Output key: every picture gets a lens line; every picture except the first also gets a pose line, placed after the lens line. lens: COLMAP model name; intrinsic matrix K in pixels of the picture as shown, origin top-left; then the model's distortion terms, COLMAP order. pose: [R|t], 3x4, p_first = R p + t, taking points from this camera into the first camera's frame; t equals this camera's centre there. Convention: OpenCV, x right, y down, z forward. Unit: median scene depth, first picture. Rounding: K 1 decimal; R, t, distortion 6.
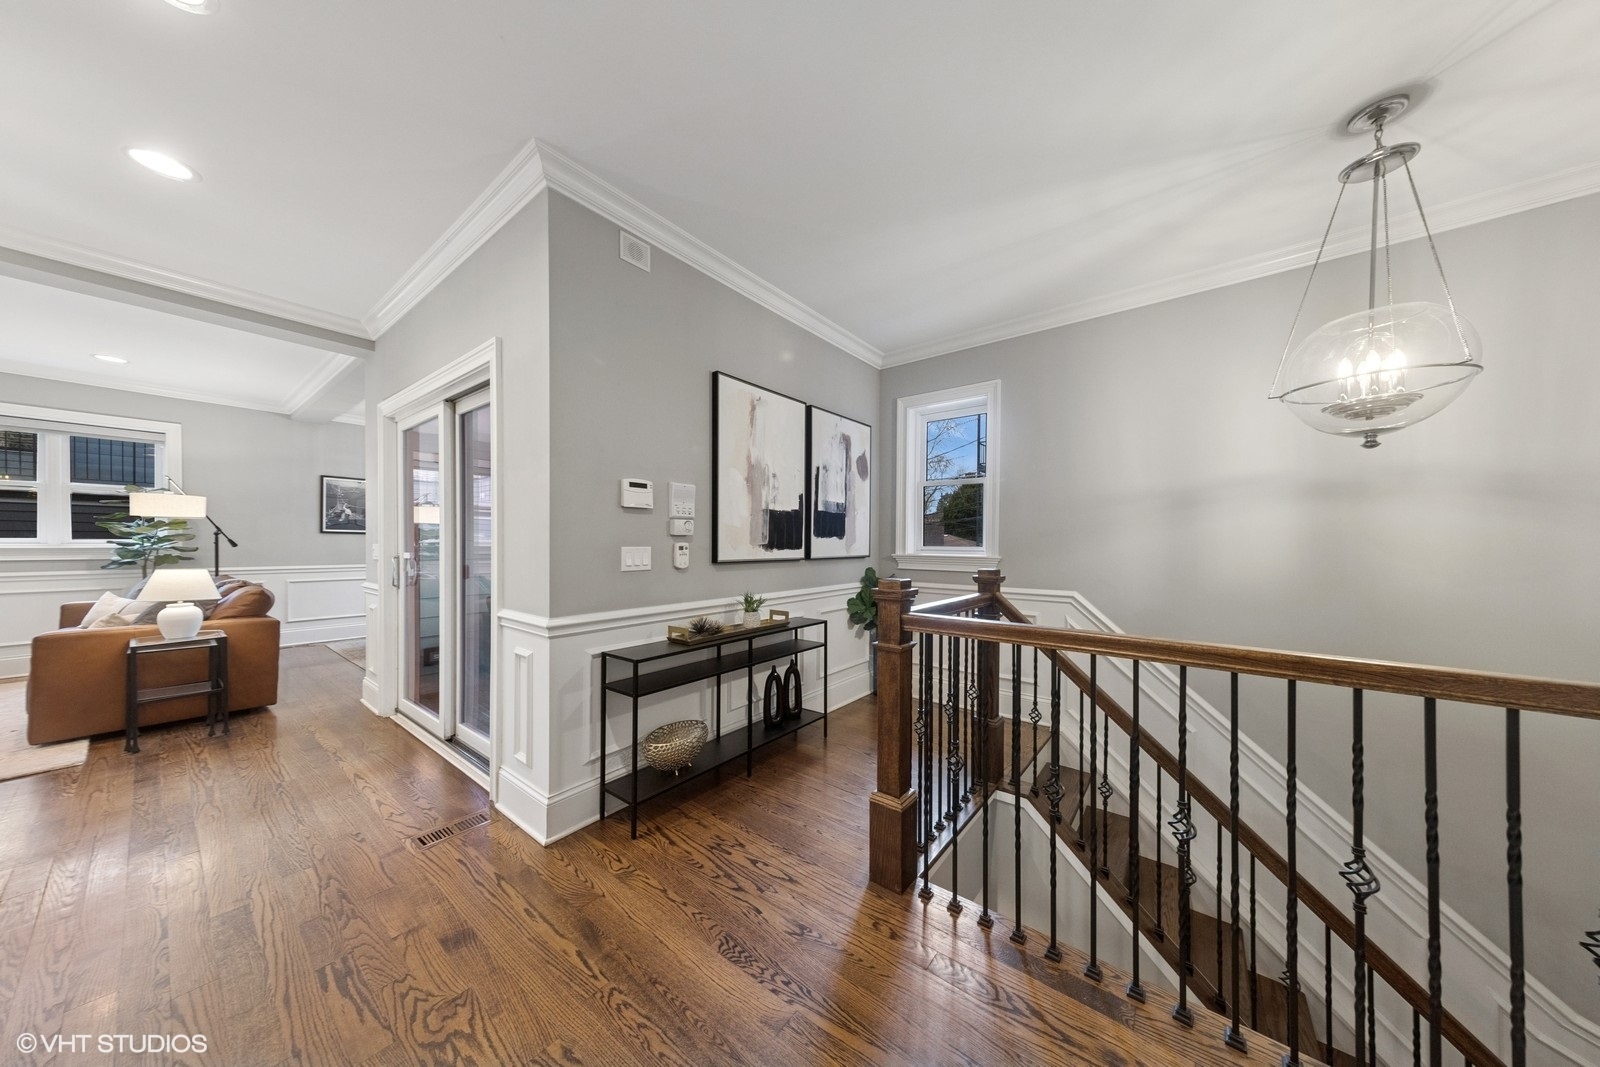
lens RADIAL K [[507.0, 0, 794.9], [0, 507.0, 541.3], [0, 0, 1]] dist [0.001667, -0.000034]
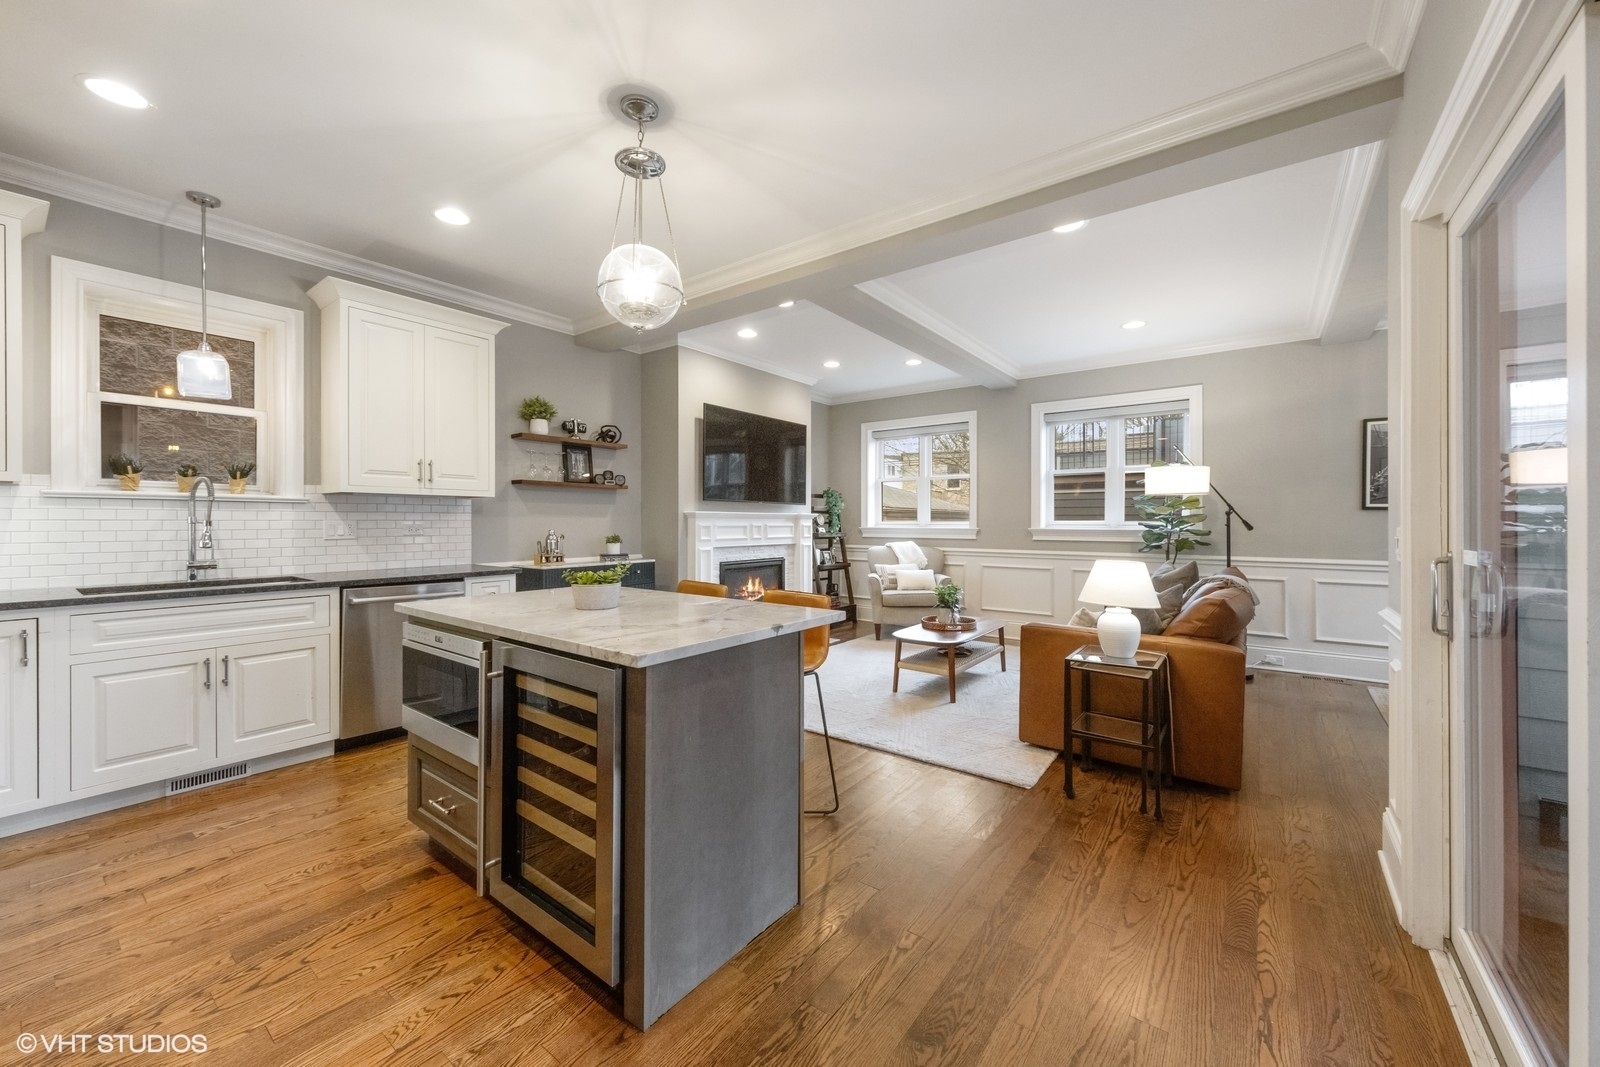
lens RADIAL K [[621.9, 0, 795.9], [0, 621.9, 528.0], [0, 0, 1]] dist [-0.001554, -0.000104]
pose [[0.033455, 0.002555, -0.999437, -0.287336], [0.006428, 0.999976, 0.002772, 0.001521], [0.999420, -0.006517, 0.033438, 0.429914]]
